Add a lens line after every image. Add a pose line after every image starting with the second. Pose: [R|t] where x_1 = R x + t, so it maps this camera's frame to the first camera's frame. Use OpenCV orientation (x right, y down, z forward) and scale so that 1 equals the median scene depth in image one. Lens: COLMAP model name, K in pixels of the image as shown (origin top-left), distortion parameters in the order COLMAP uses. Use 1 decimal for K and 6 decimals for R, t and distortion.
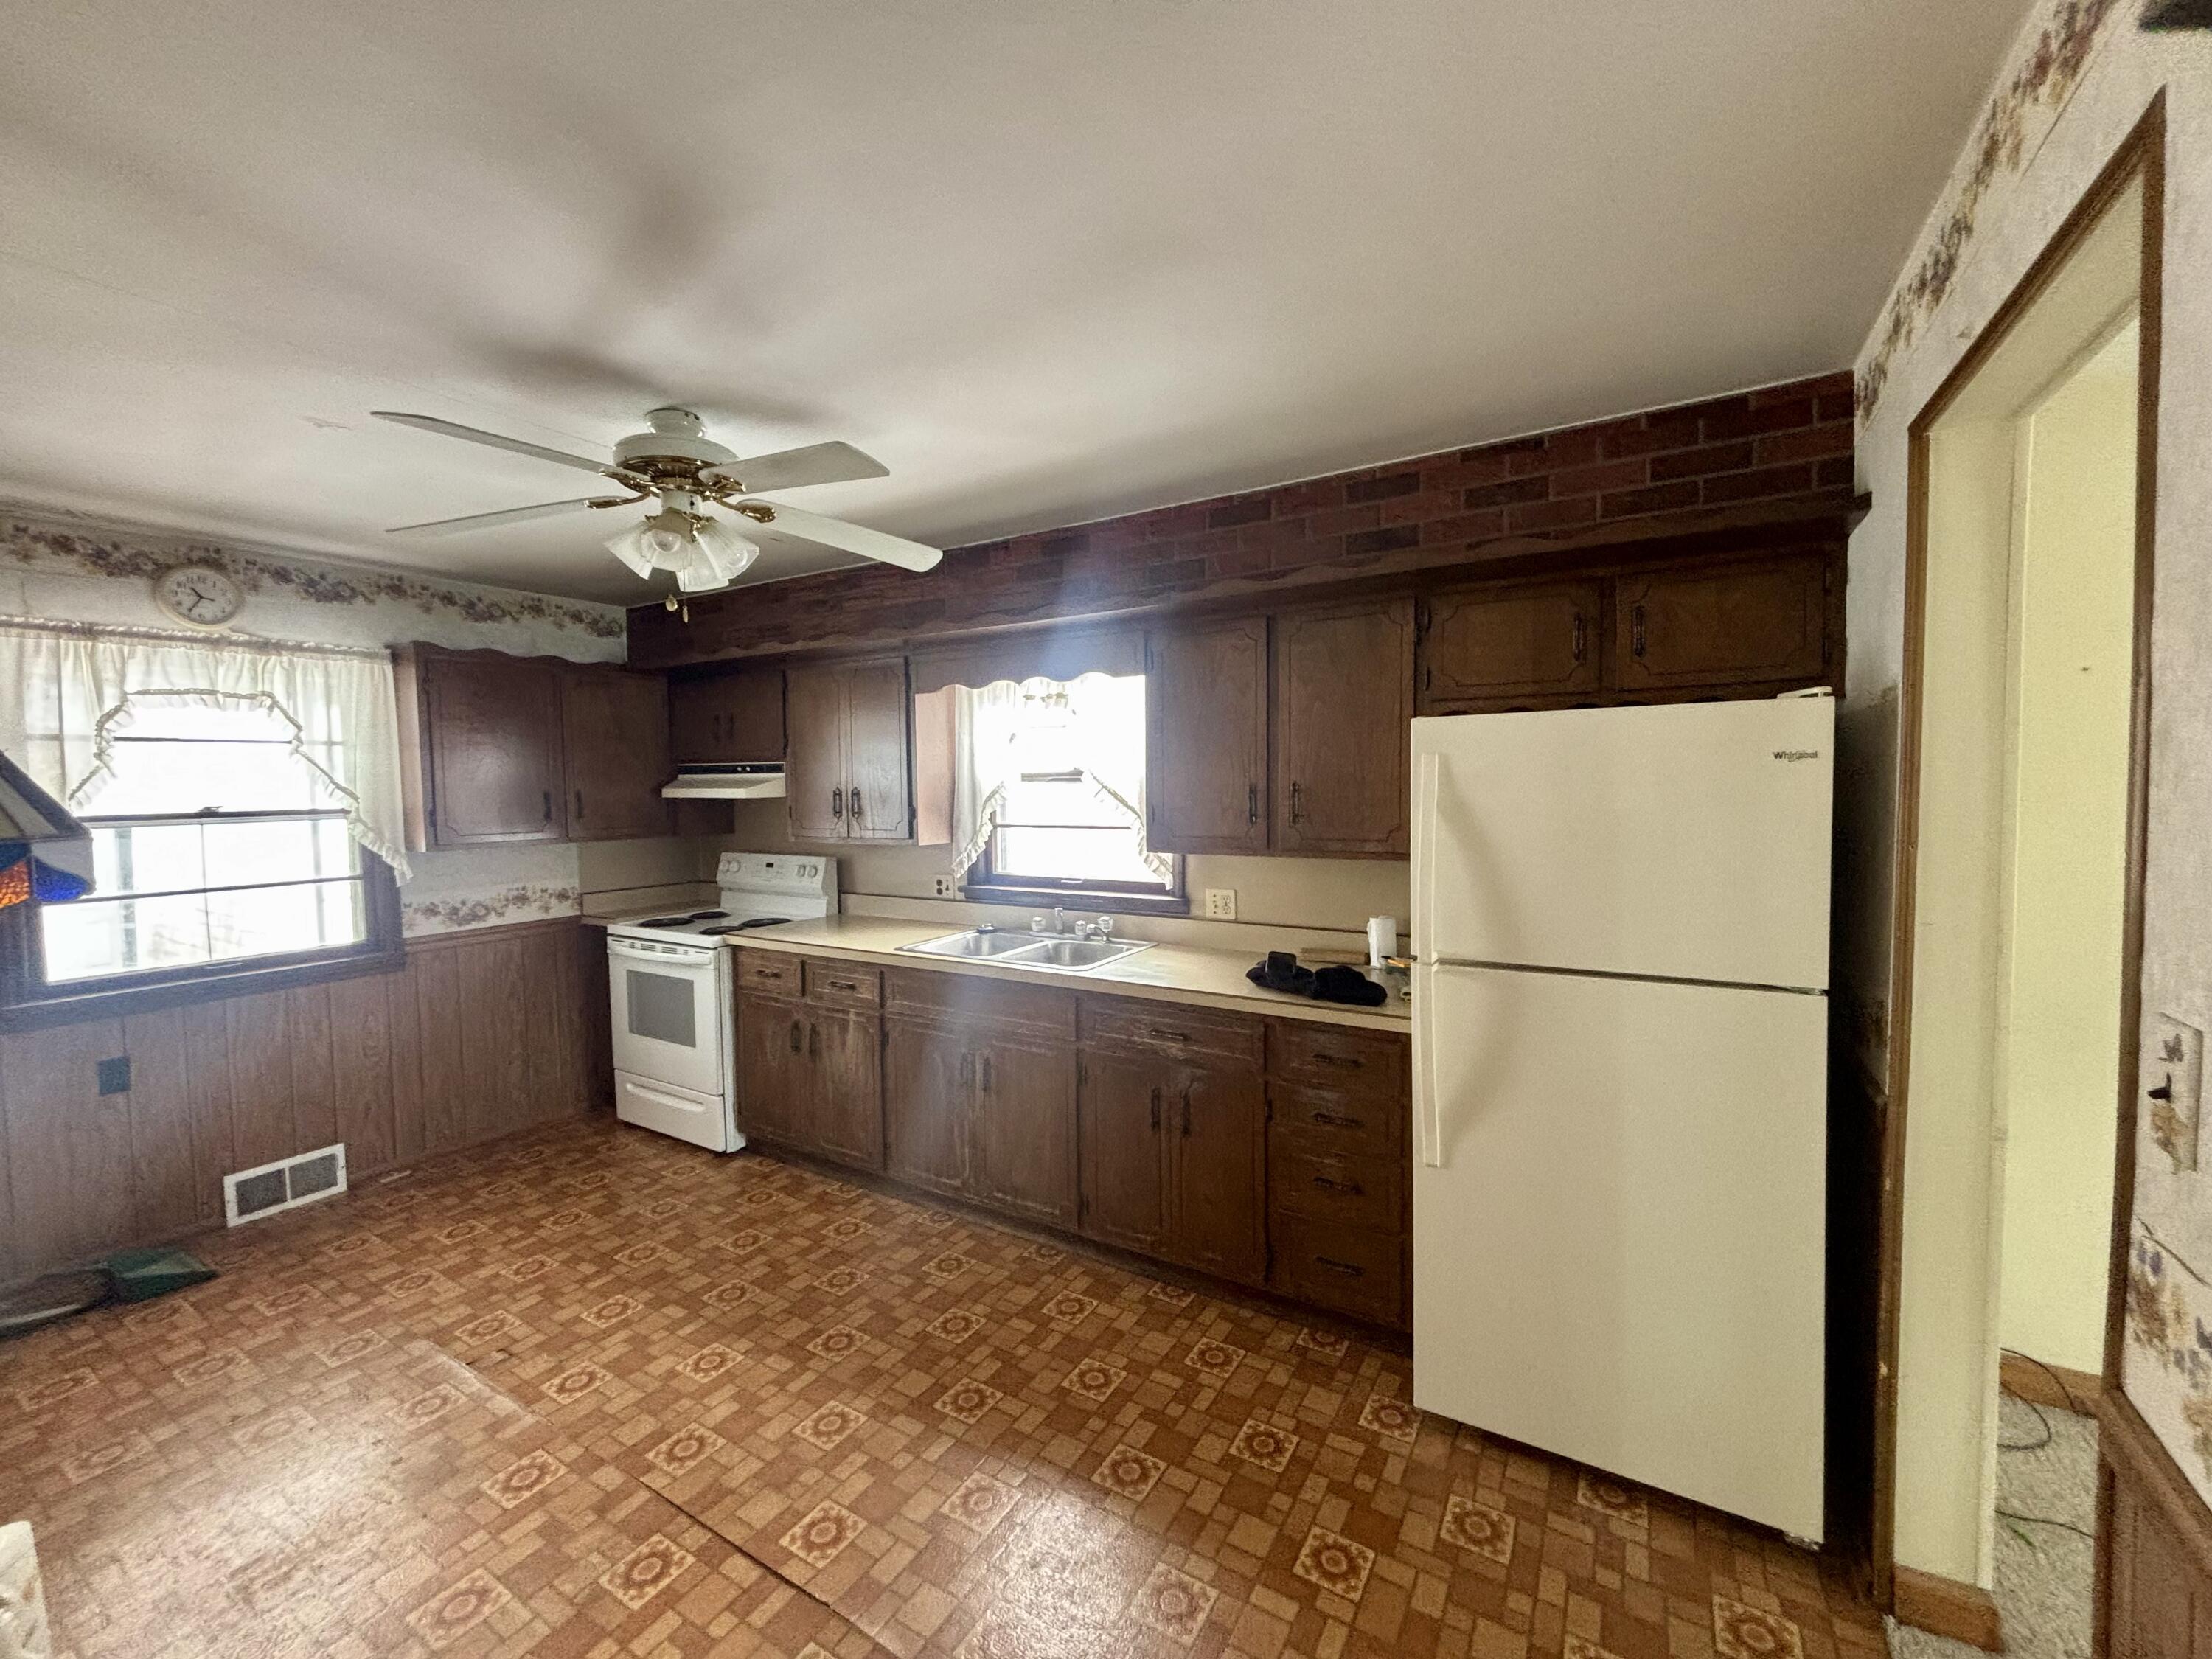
lens RADIAL K [[884.9, 0, 1108.9], [0, 884.9, 826.7], [0, 0, 1]] dist [-0.004969, 0.000349]
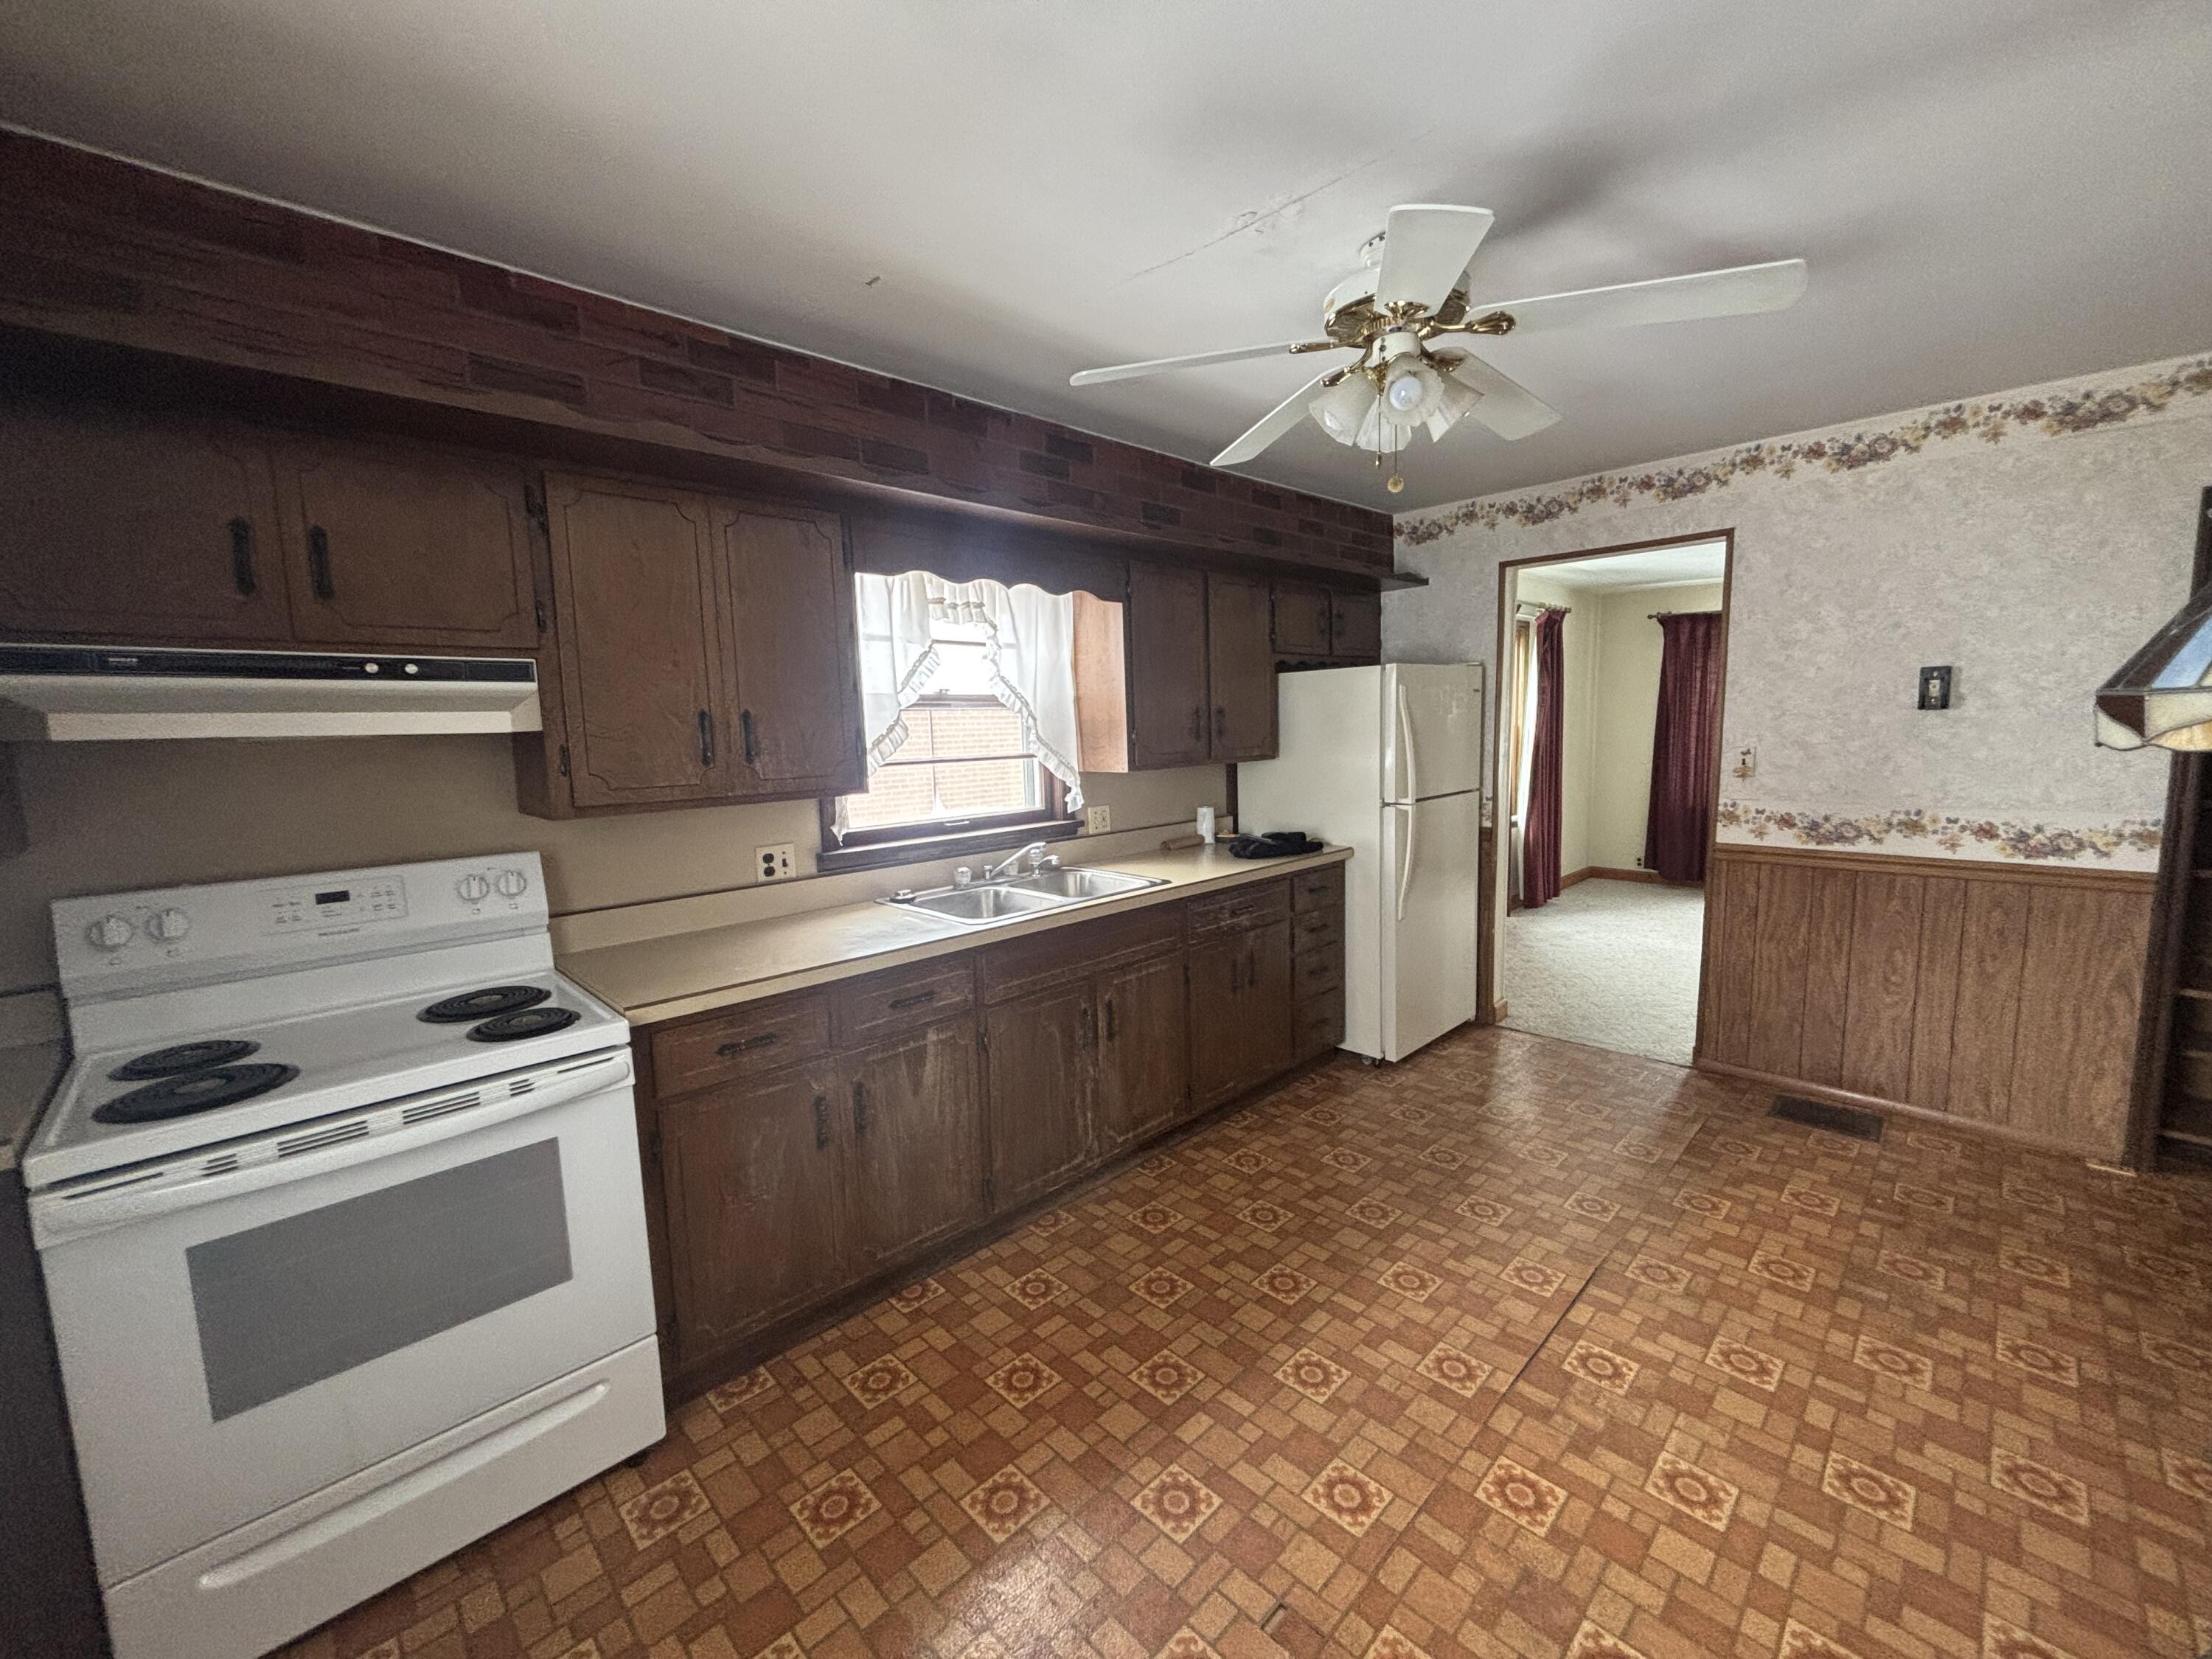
lens RADIAL K [[884.9, 0, 1106.3], [0, 884.9, 826.0], [0, 0, 1]] dist [-0.004969, 0.000349]
pose [[0.256247, -0.109301, 0.960412, -0.878022], [0.068579, 0.993138, 0.094728, -0.007554], [-0.964176, 0.041590, 0.261984, 0.658548]]
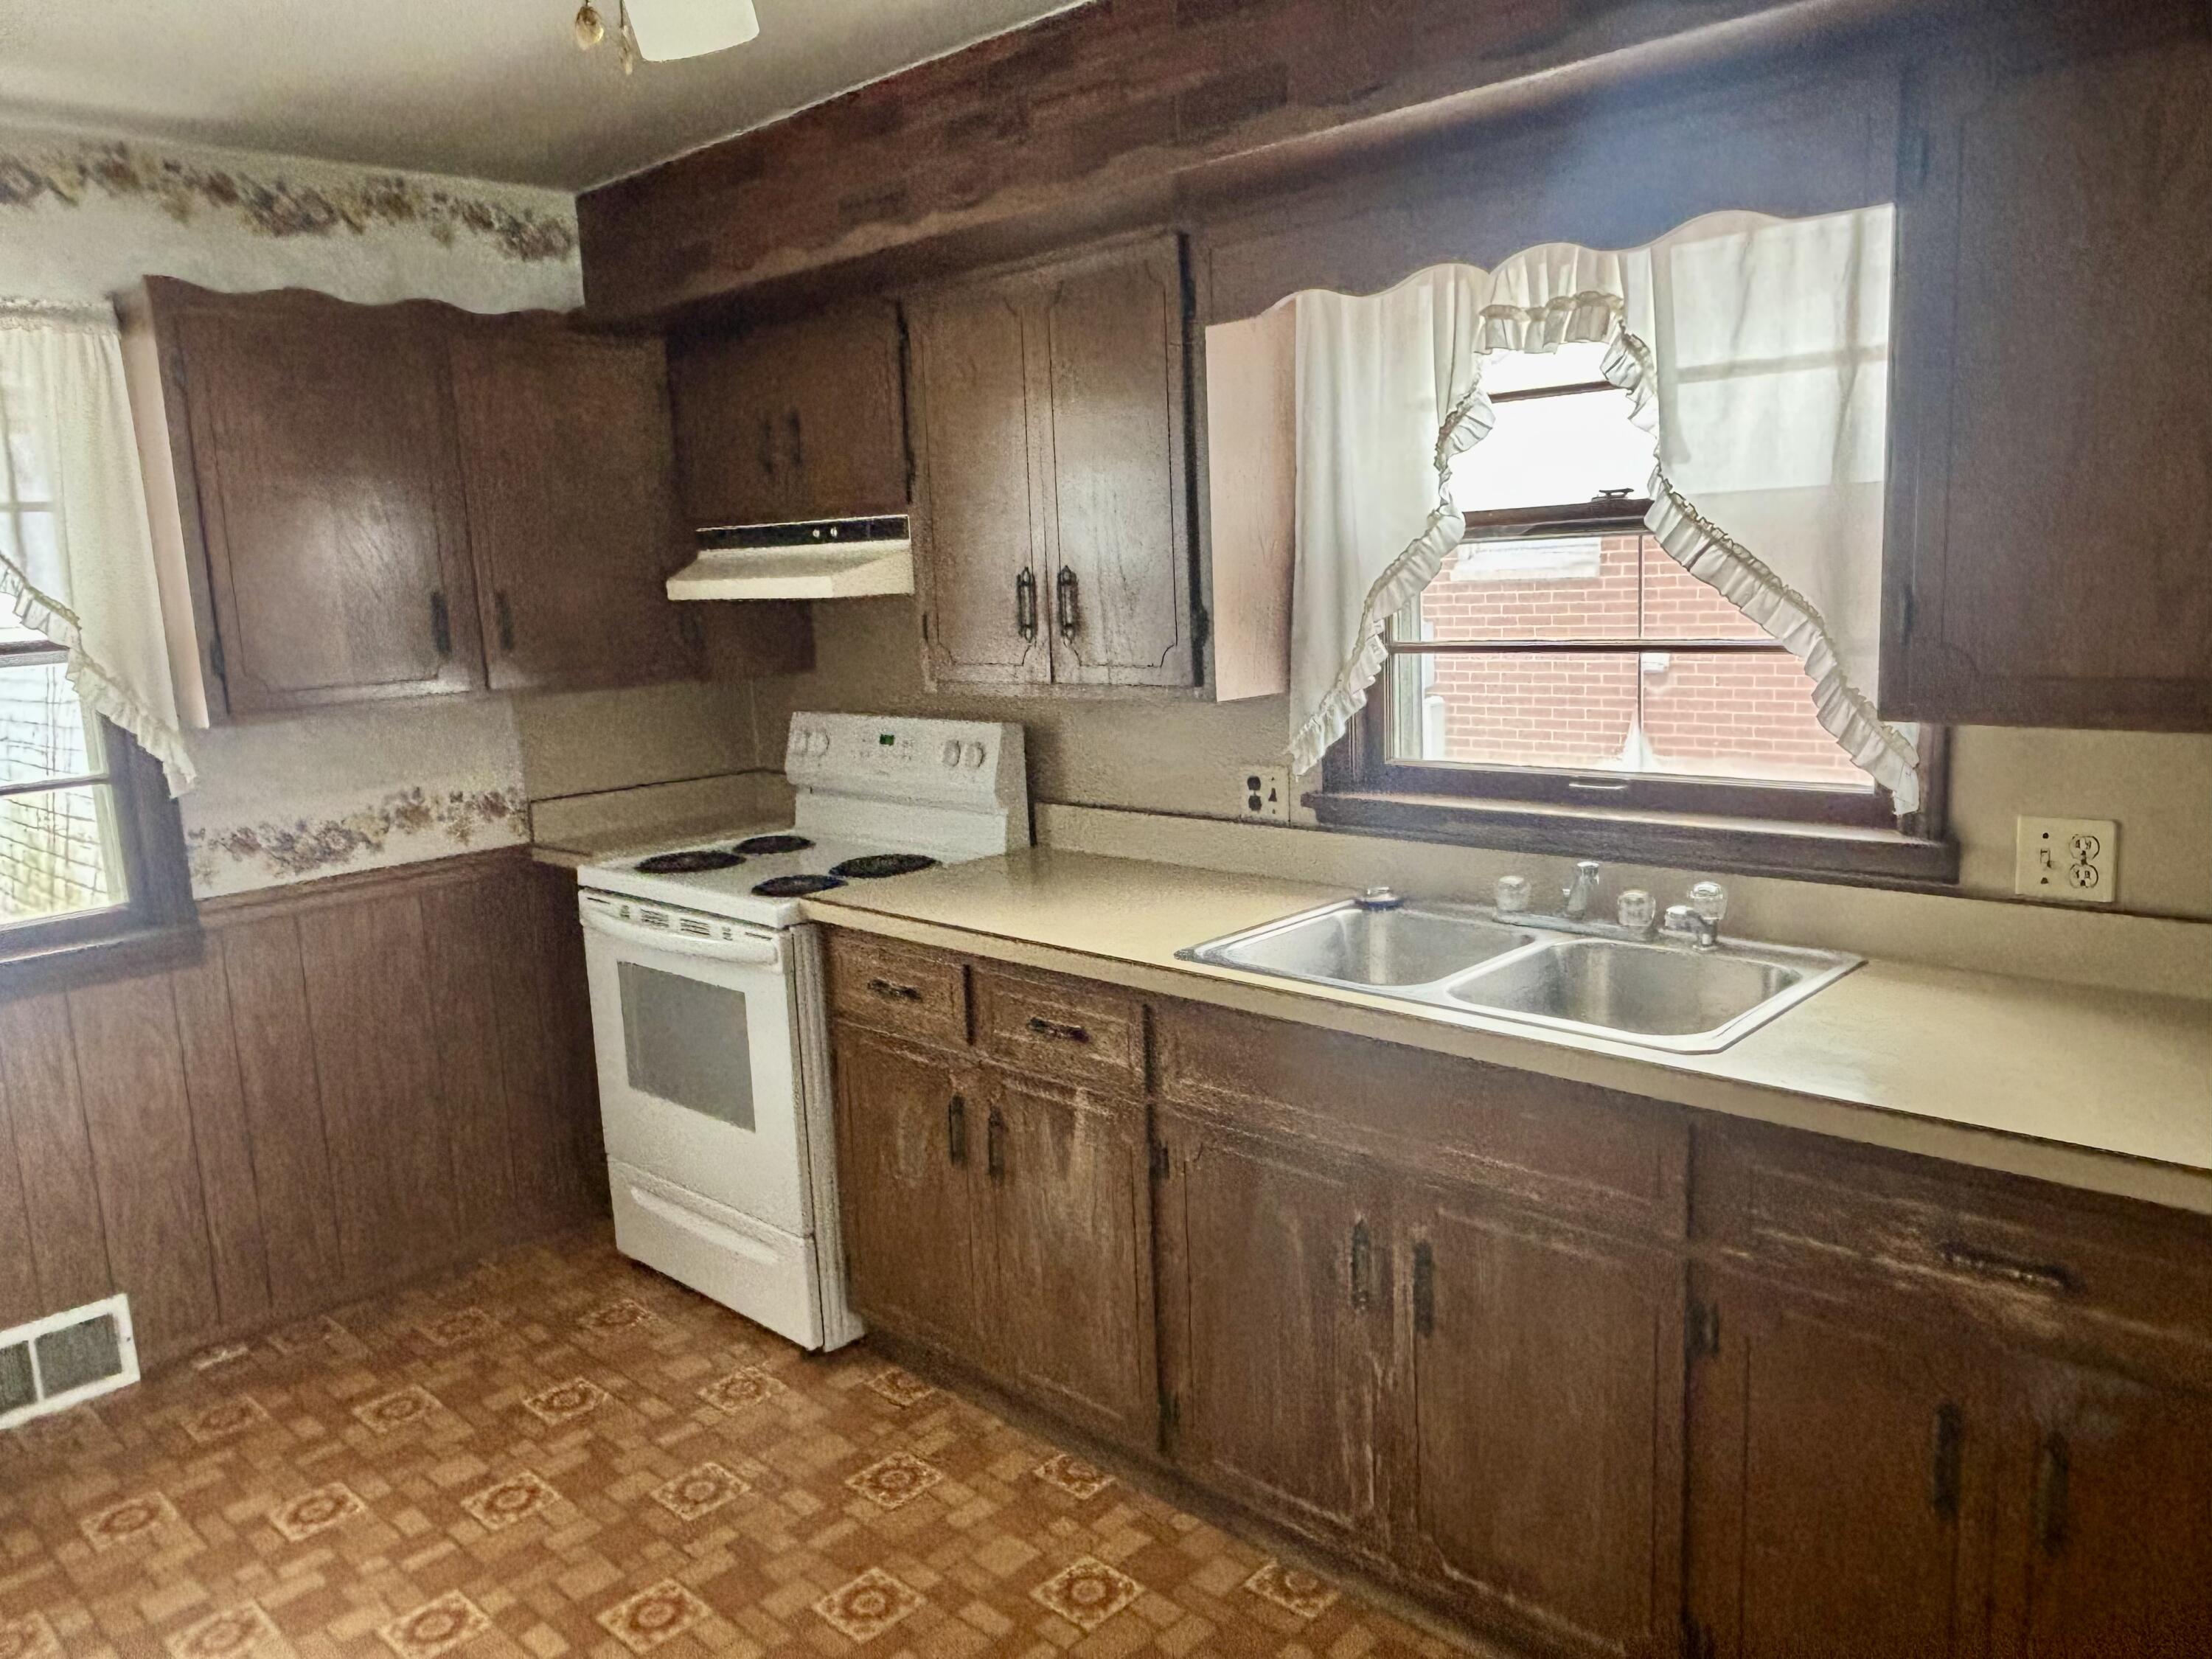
lens RADIAL K [[1563.0, 0, 1109.9], [0, 1563.0, 828.0], [0, 0, 1]] dist [0.040732, -0.036725]
pose [[0.975006, 0.004883, -0.222124, -0.104363], [0.023290, 0.992004, 0.124037, -0.013145], [0.220954, -0.126111, 0.967097, 0.271797]]
